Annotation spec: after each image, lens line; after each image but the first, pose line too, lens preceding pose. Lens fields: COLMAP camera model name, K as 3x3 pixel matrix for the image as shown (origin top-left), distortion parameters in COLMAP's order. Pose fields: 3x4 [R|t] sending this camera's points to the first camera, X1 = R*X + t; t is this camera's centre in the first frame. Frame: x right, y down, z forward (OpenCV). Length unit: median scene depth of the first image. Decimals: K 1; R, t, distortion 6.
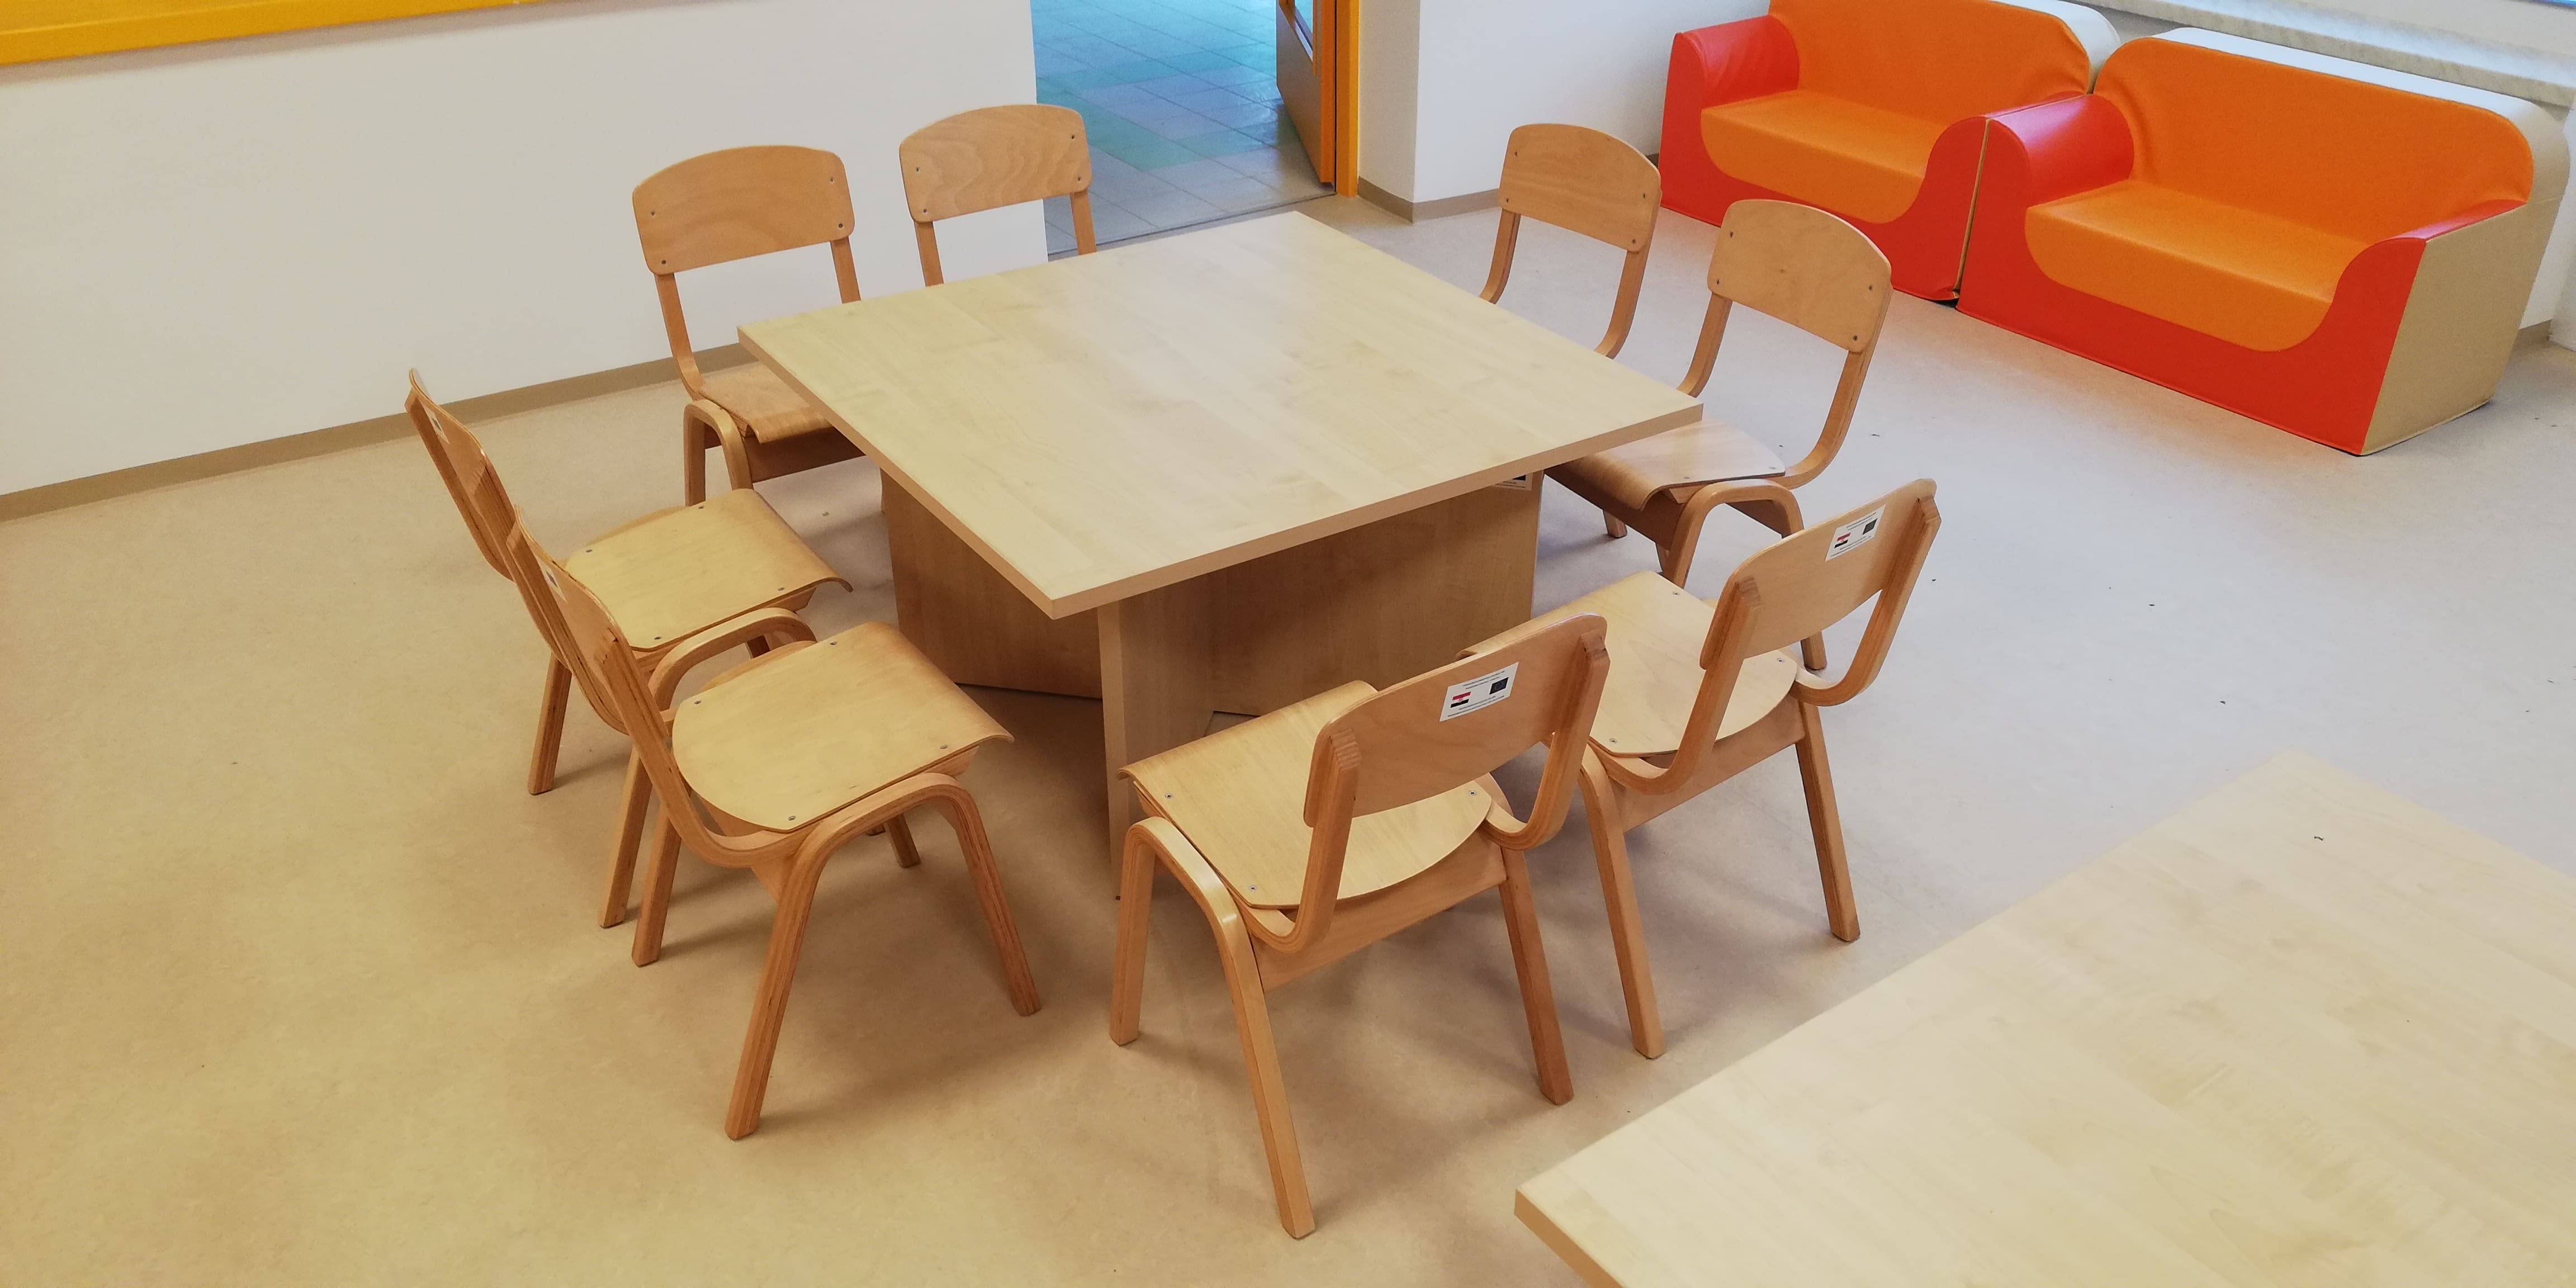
lens RADIAL K [[1917.6, 0, 1285.0], [0, 1917.6, 659.1], [0, 0, 1]] dist [0.027924, -0.040914]
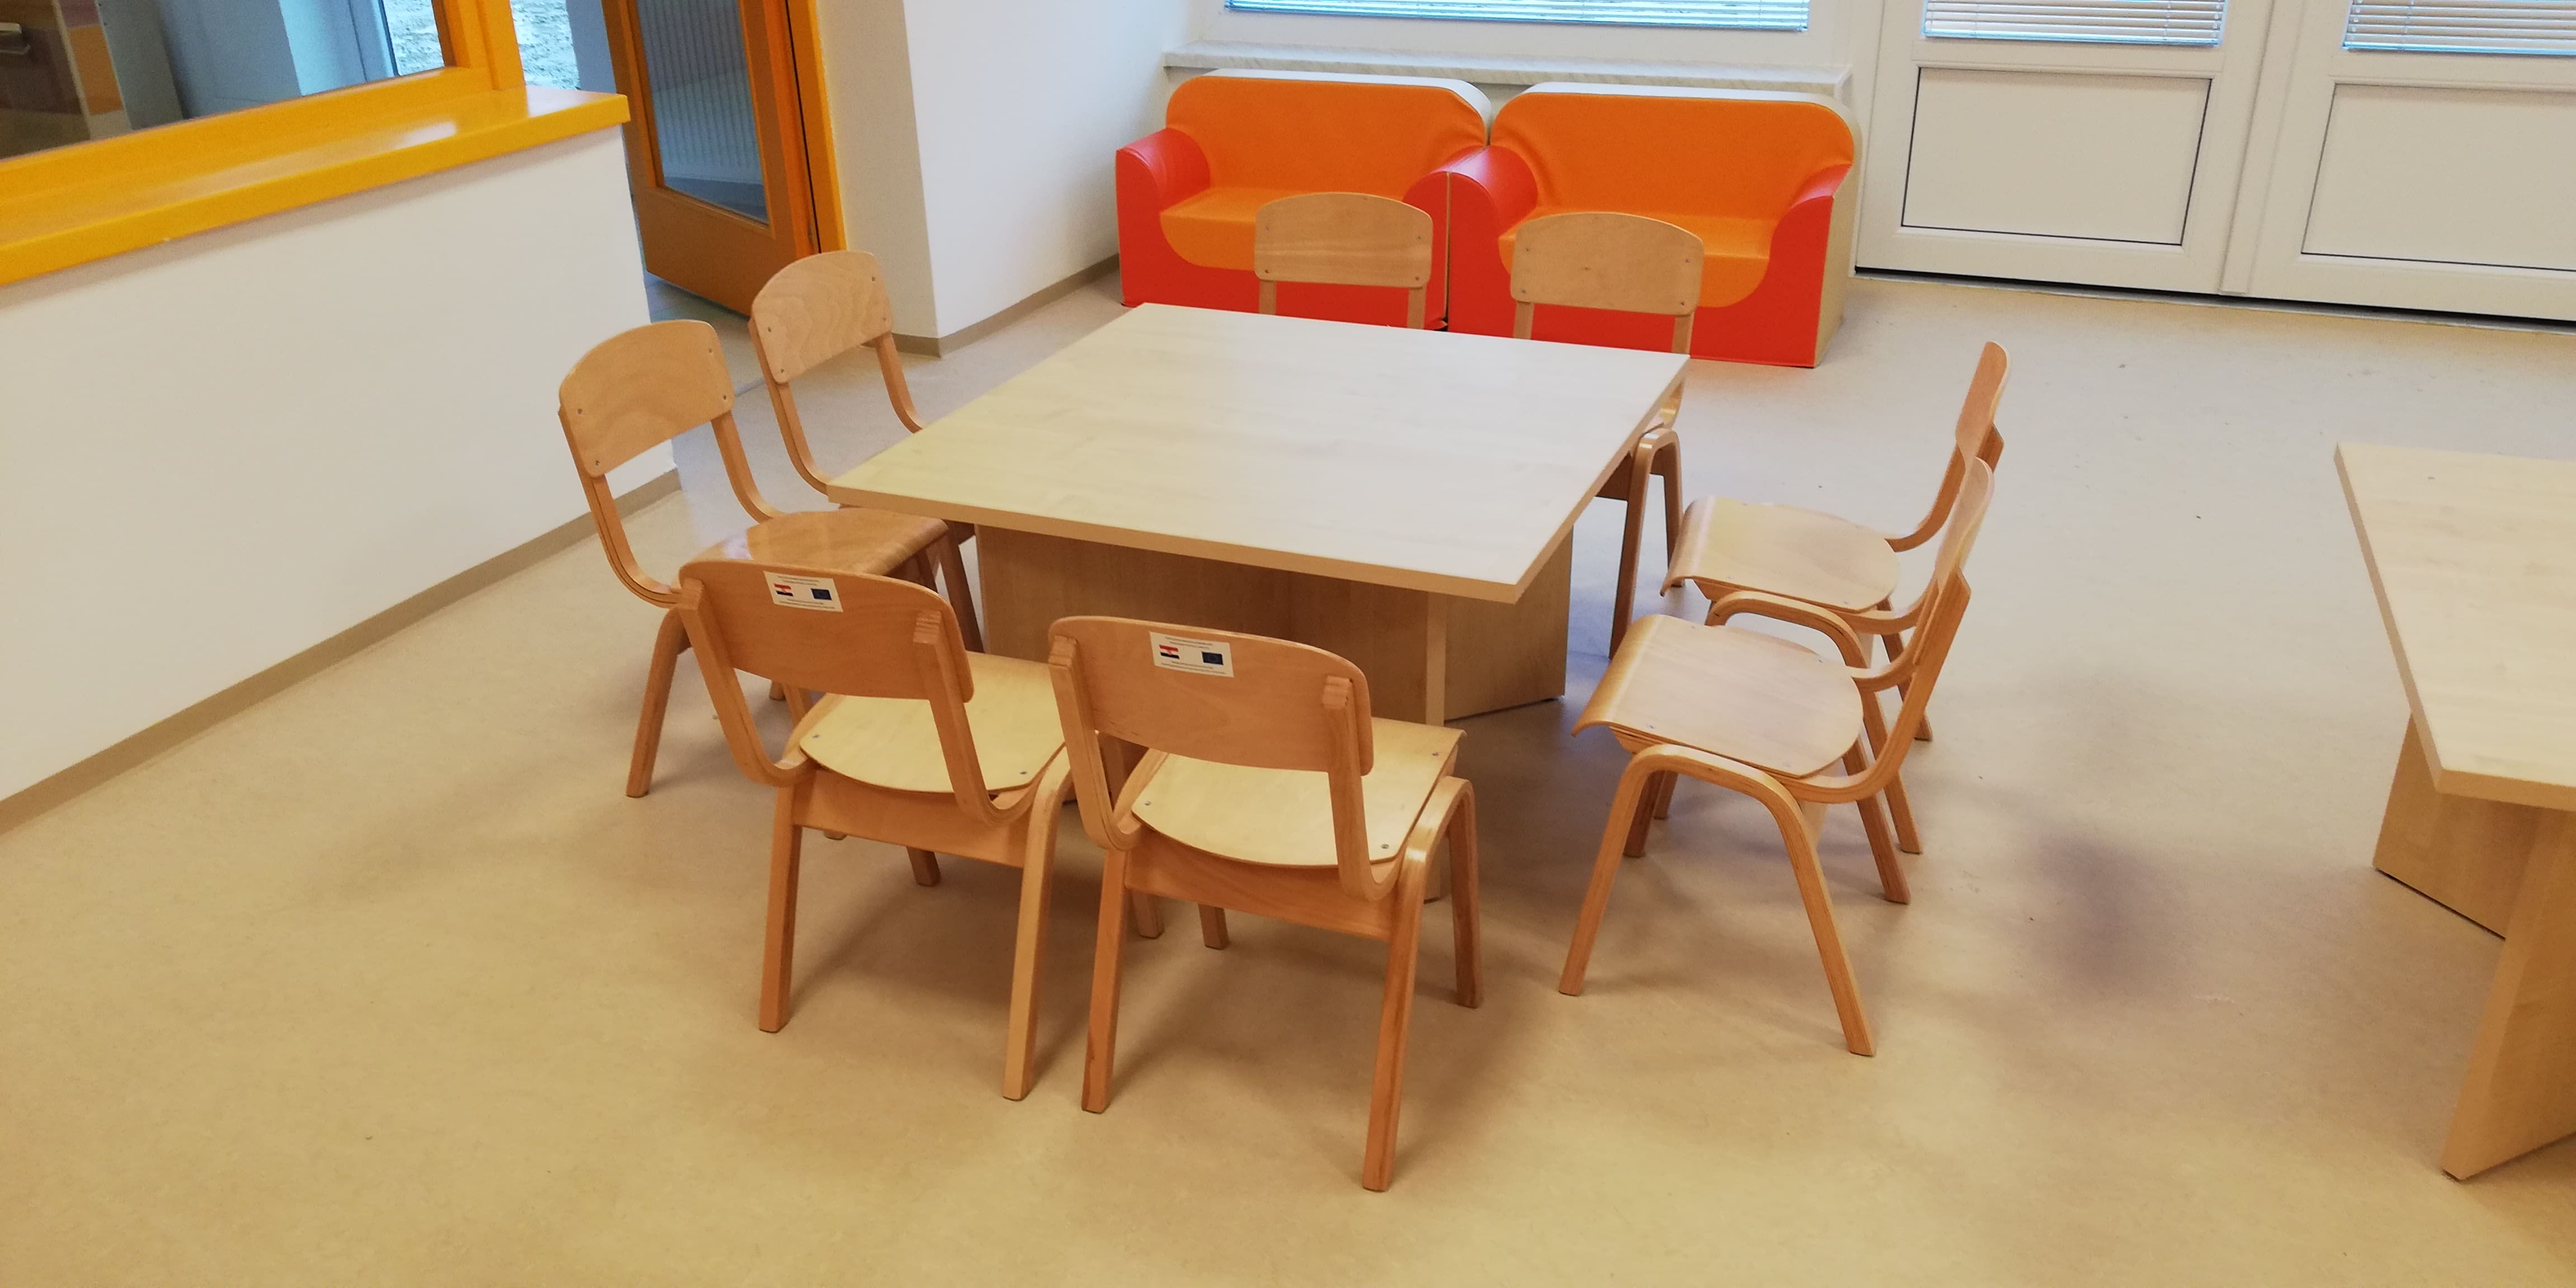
lens RADIAL K [[1917.6, 0, 1267.4], [0, 1917.6, 645.1], [0, 0, 1]] dist [0.027924, -0.040914]
pose [[0.830985, -0.250633, 0.496636, -0.392168], [0.299348, 0.953946, -0.019458, -0.009451], [-0.468887, 0.164836, 0.867741, 0.062345]]
